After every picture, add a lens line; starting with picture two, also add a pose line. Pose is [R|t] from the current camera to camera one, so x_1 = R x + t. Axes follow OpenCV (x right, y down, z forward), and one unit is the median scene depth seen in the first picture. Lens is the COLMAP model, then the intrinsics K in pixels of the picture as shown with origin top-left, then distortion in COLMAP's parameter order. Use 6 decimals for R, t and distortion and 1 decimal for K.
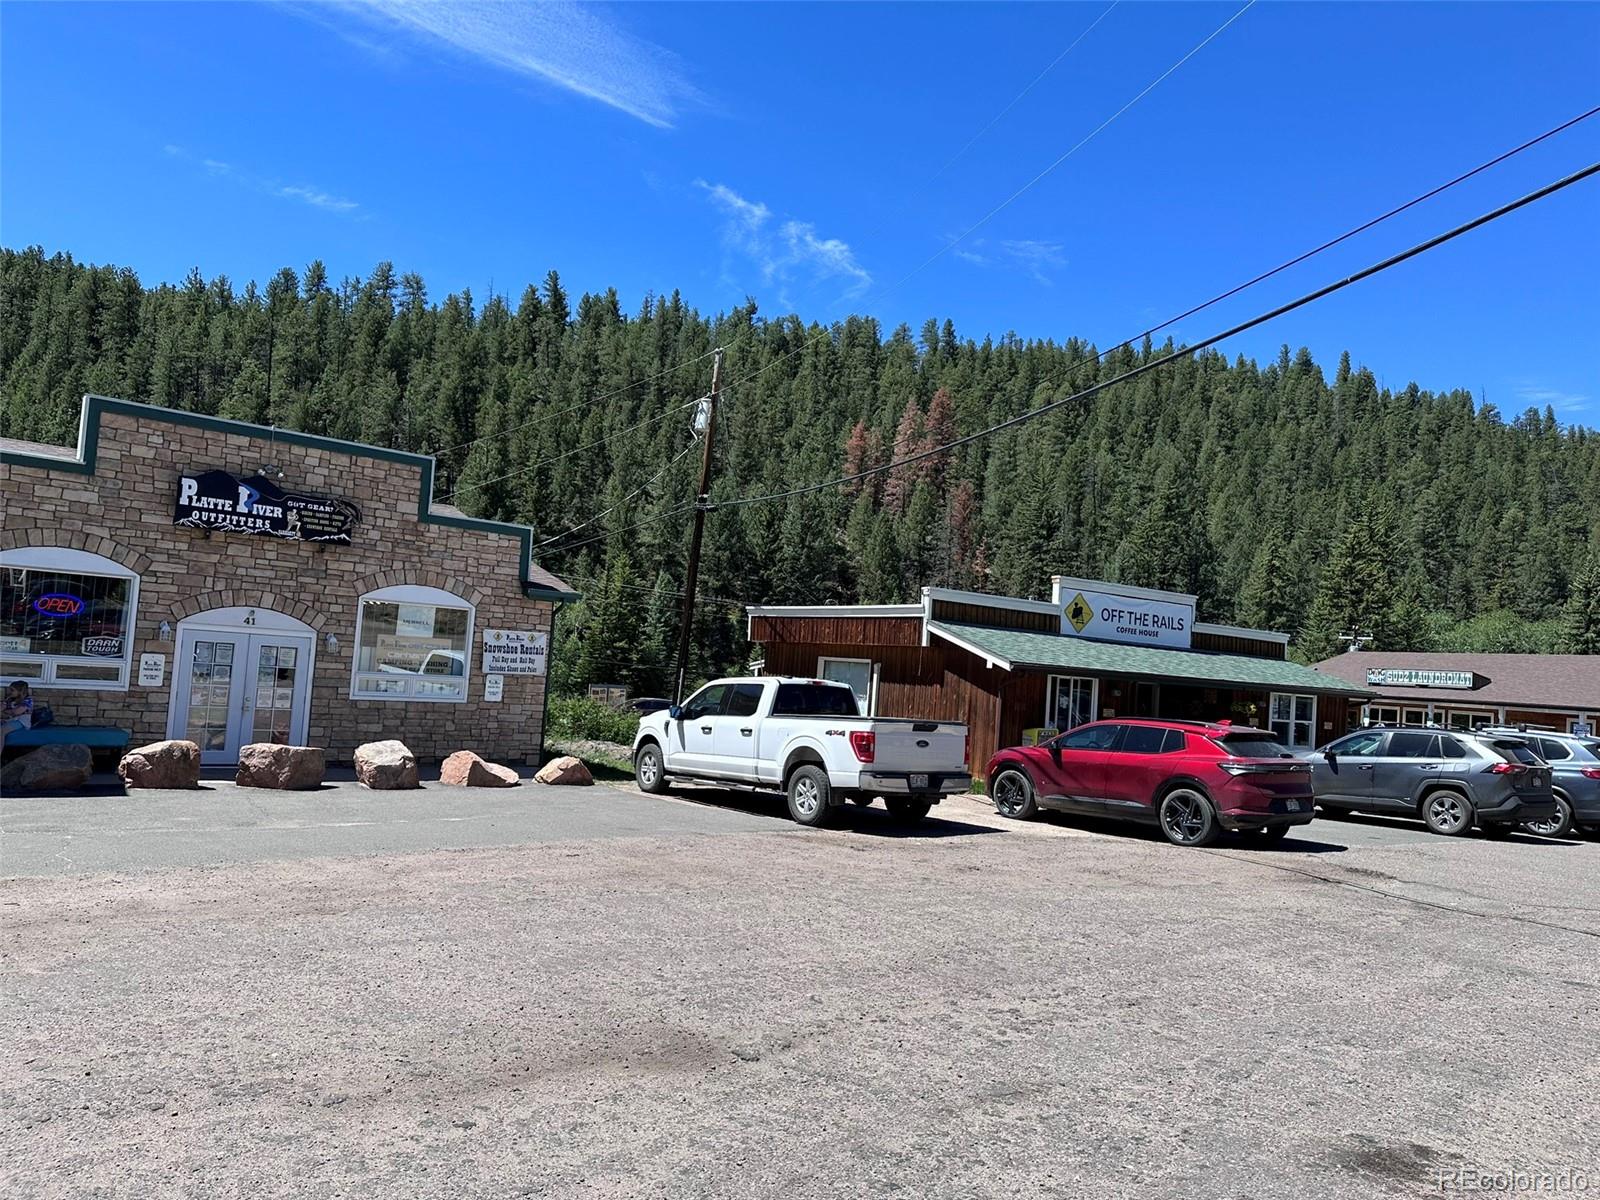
lens RADIAL K [[1086.4, 0, 795.3], [0, 1086.4, 647.4], [0, 0, 1]] dist [0.155466, -0.179877]
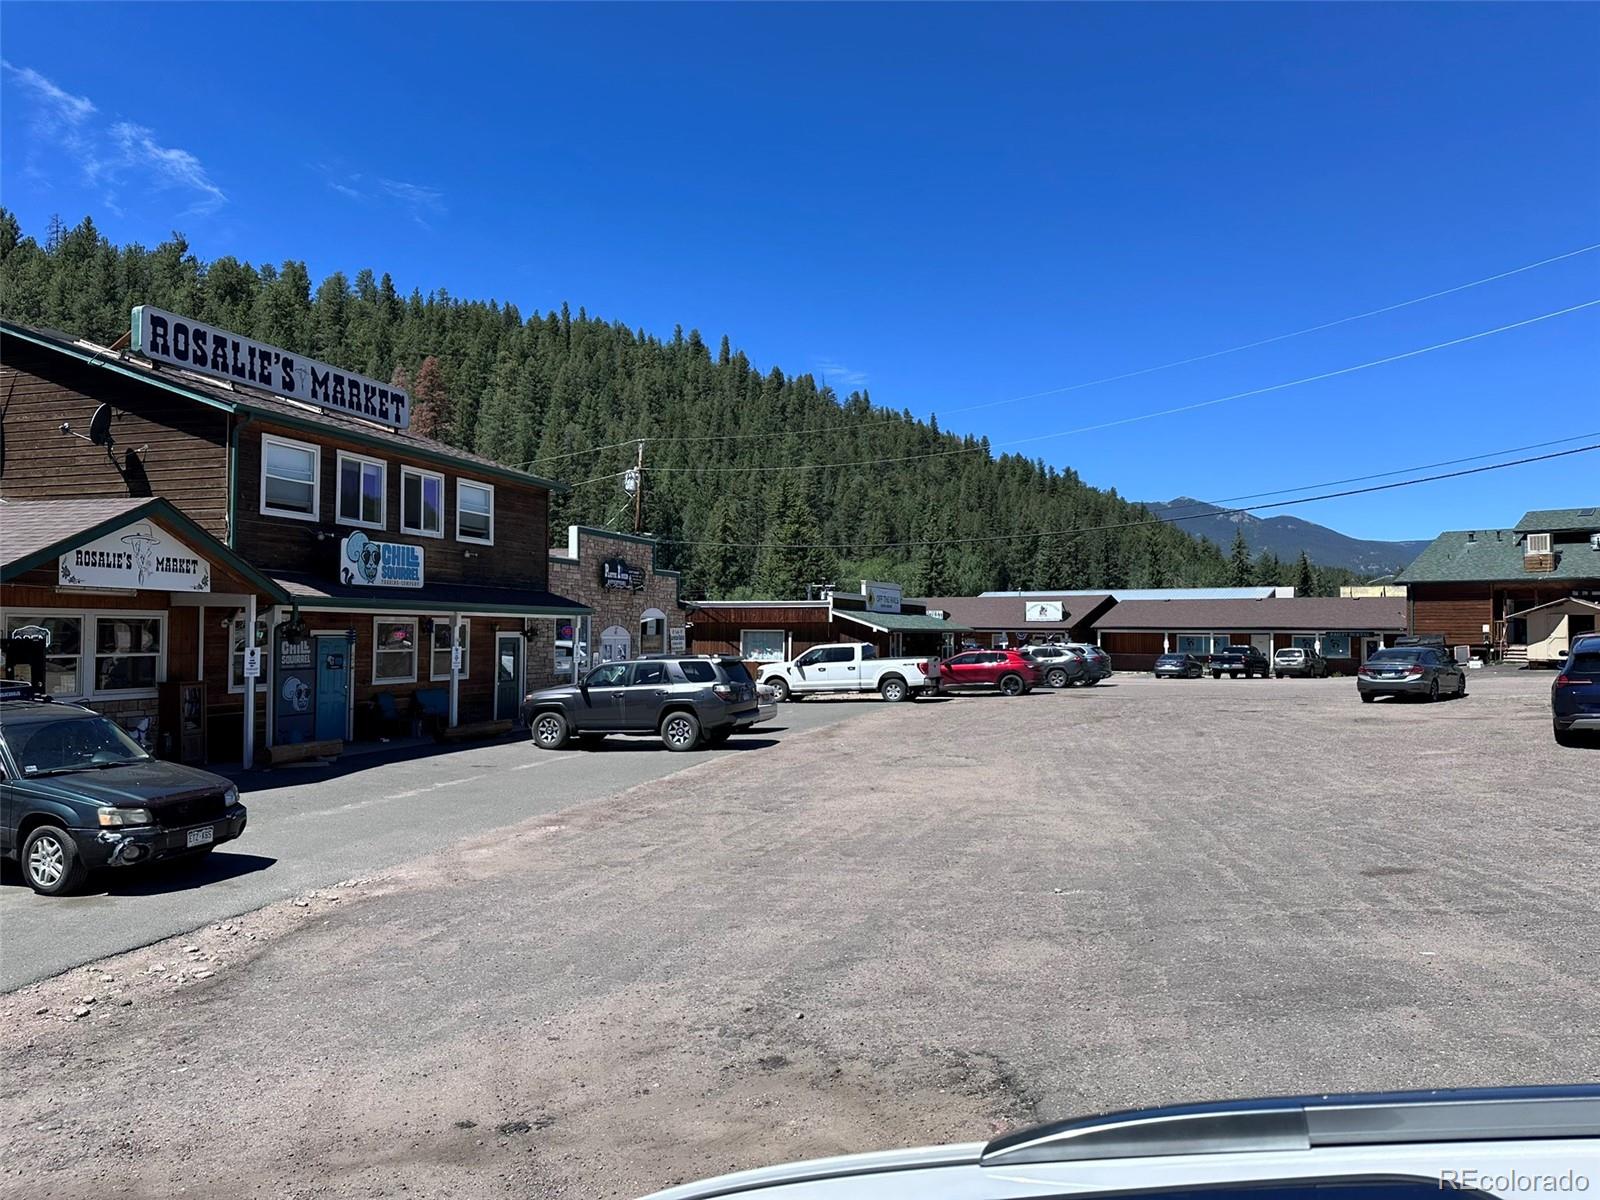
lens RADIAL K [[1127.4, 0, 800.0], [0, 1127.4, 600.0], [0, 0, 1]] dist [-0.118393, 0.069727]
pose [[0.851034, -0.046447, 0.523053, -0.083930], [0.041653, 0.998913, 0.020930, -0.007292], [-0.523457, 0.003975, 0.852043, -0.058092]]
